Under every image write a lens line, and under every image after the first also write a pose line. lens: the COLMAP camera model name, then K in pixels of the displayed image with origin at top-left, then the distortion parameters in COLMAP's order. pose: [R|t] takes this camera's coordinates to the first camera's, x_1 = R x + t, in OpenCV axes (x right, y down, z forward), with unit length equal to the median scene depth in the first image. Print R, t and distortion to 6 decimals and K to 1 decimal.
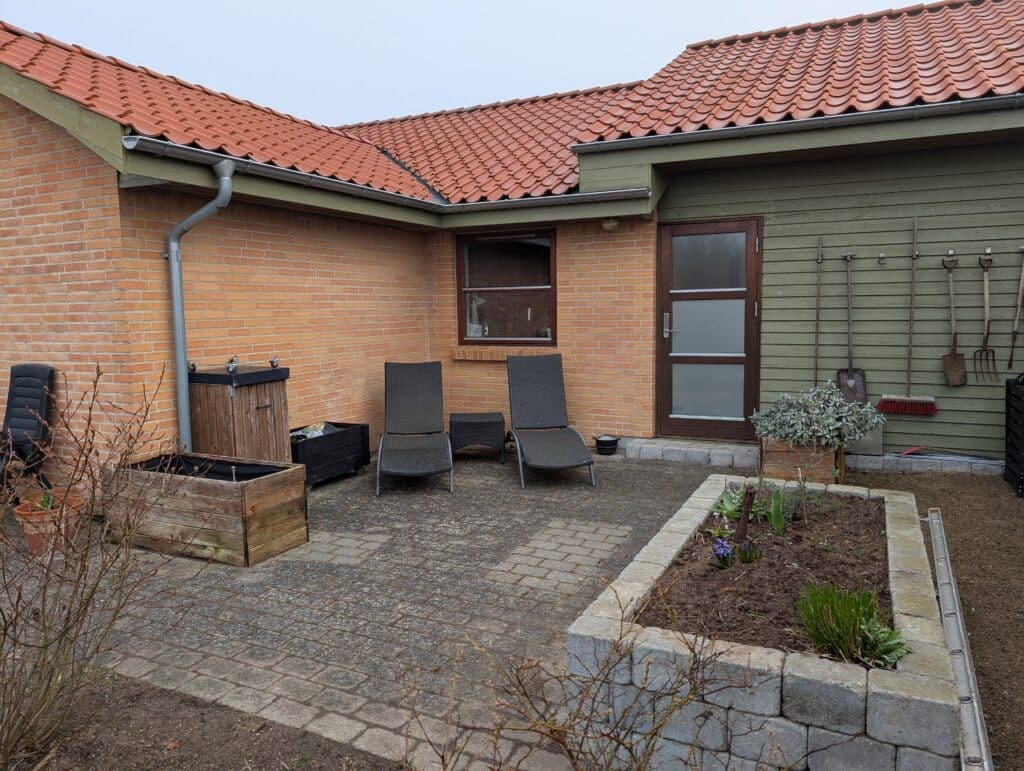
lens RADIAL K [[737.3, 0, 512.0], [0, 737.3, 385.5], [0, 0, 1]] dist [0.017781, -0.011623]
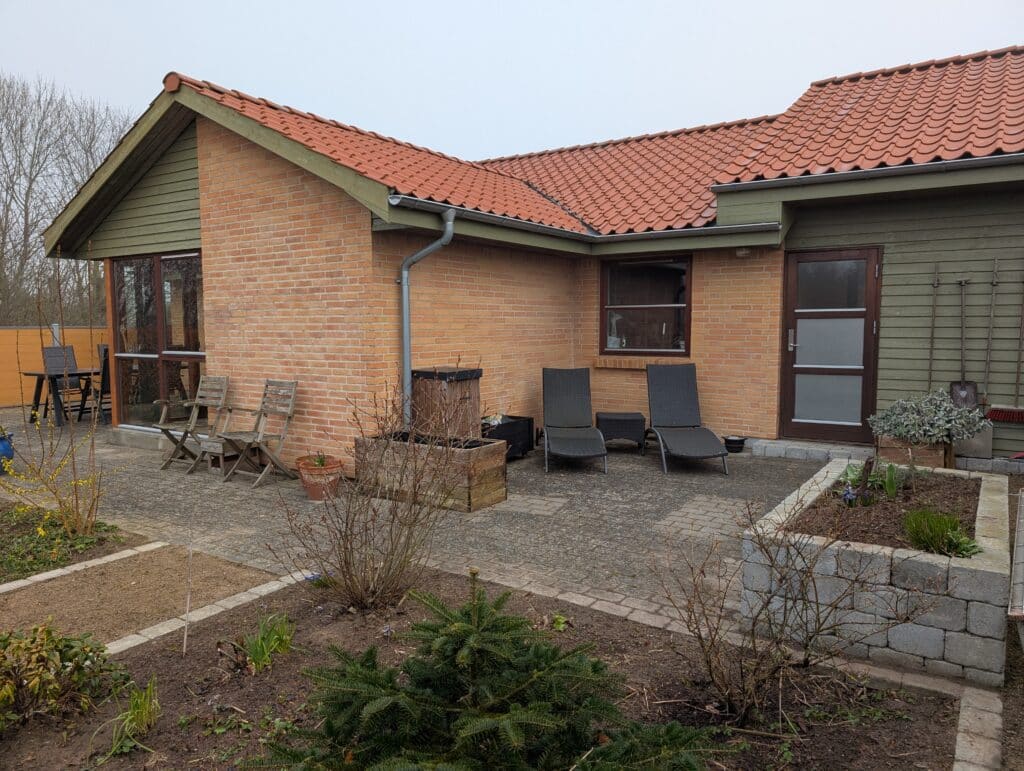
lens RADIAL K [[734.5, 0, 498.9], [0, 734.5, 394.0], [0, 0, 1]] dist [0.011747, -0.010849]
pose [[0.988817, 0.026211, -0.146815, -0.082348], [-0.027497, 0.999599, -0.006735, 0.026047], [0.146580, 0.010697, 0.989141, -0.231245]]
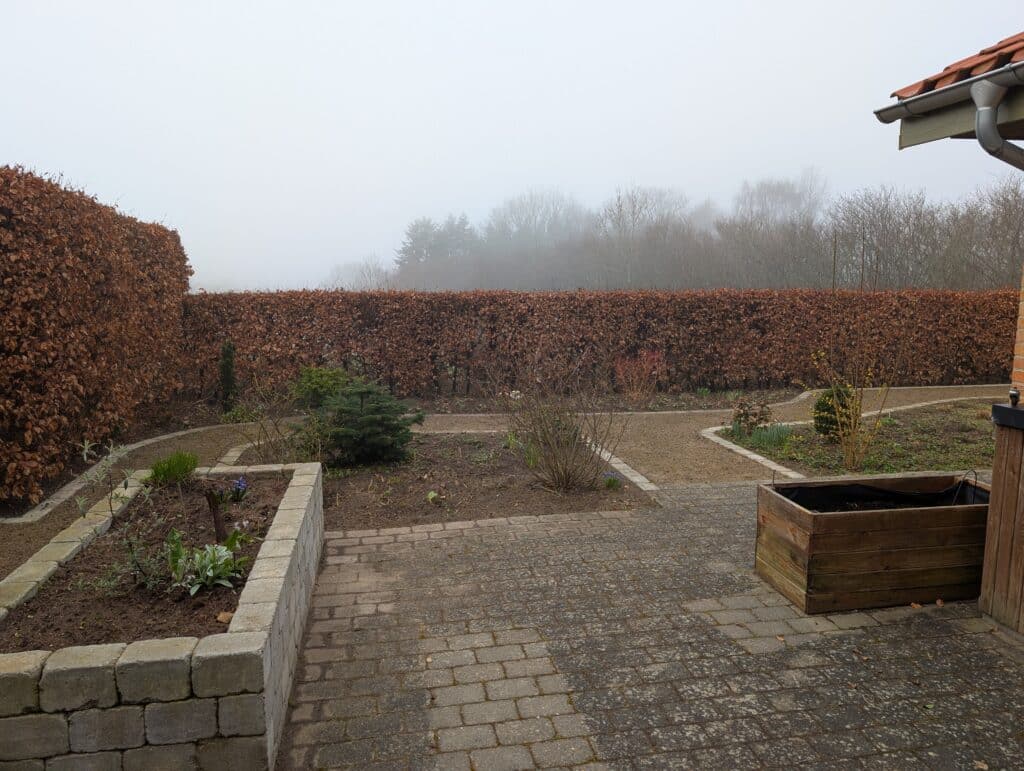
lens RADIAL K [[737.3, 0, 512.0], [0, 737.3, 385.5], [0, 0, 1]] dist [0.017781, -0.011623]
pose [[-0.812768, 0.103359, -0.573346, 0.301208], [-0.049648, 0.968268, 0.244934, -0.147495], [0.580468, 0.227540, -0.781845, 1.088926]]
